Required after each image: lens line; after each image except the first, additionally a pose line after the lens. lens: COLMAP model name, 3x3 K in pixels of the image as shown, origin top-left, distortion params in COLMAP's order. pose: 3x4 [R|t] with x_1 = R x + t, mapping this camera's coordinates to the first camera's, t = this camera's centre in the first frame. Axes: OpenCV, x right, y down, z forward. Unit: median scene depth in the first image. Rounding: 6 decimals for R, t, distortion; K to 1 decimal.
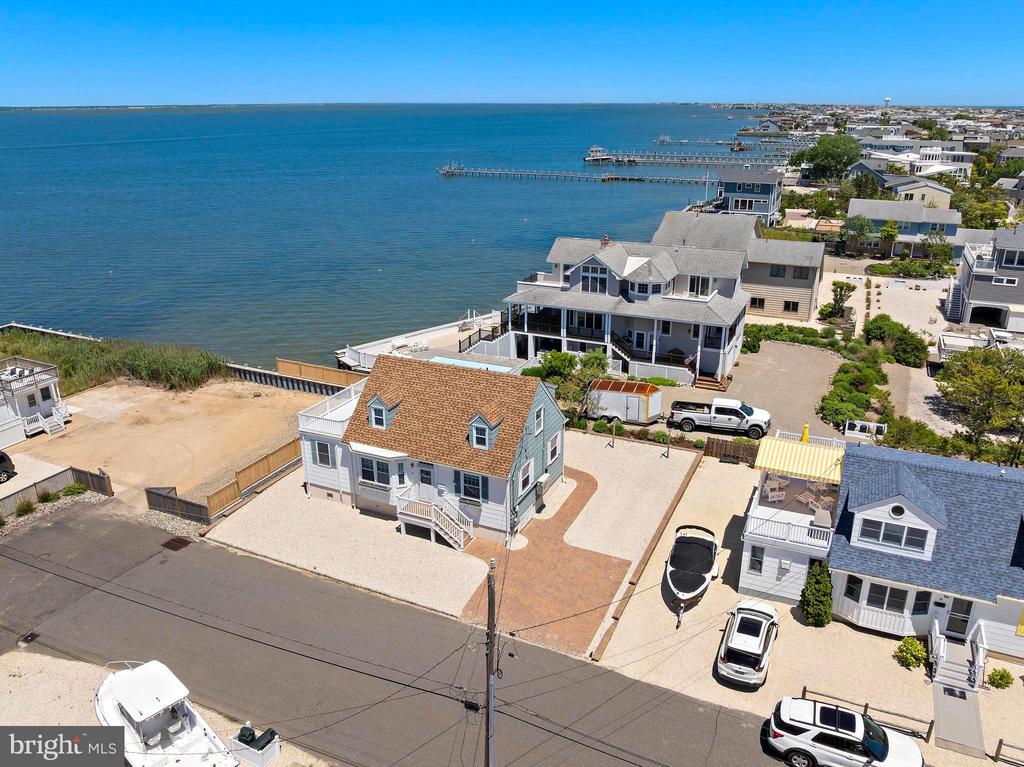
lens RADIAL K [[737.3, 0, 512.0], [0, 737.3, 383.5], [0, 0, 1]] dist [-0.034507, -0.001767]
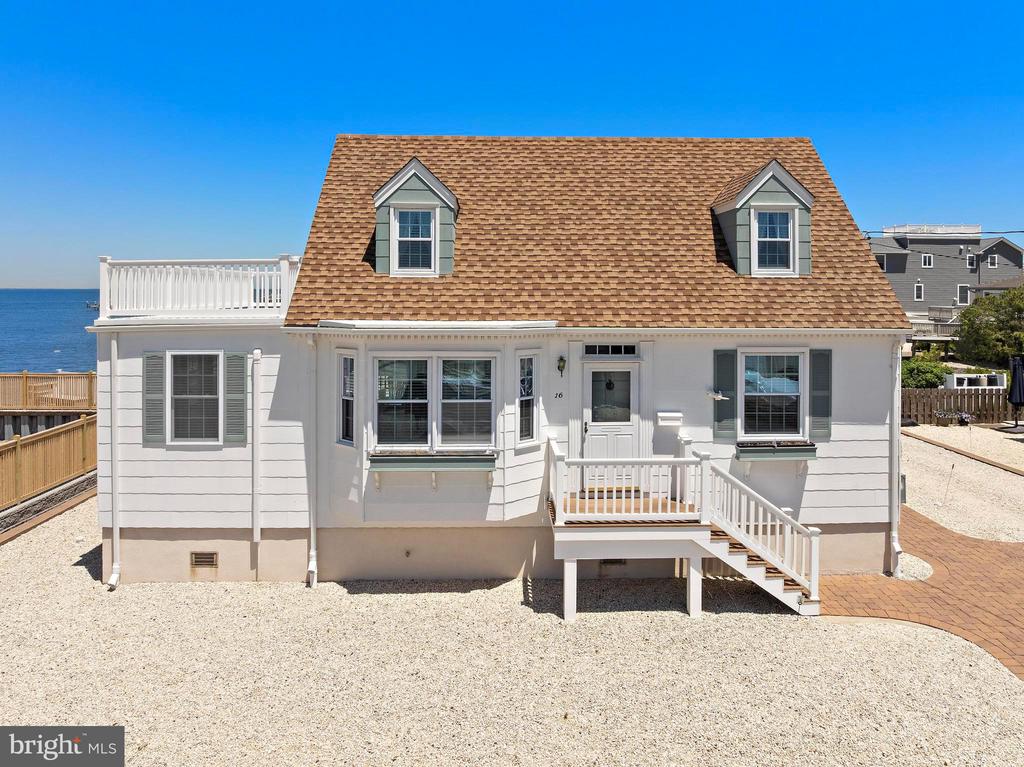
lens RADIAL K [[745.0, 0, 509.3], [0, 745.0, 295.1], [0, 0, 1]] dist [-0.031739, 0.000530]
pose [[0.898693, 0.002630, 0.438570, -0.287726], [0.151339, 0.936701, -0.315732, 0.176711], [-0.411639, 0.350119, 0.841409, 0.734041]]
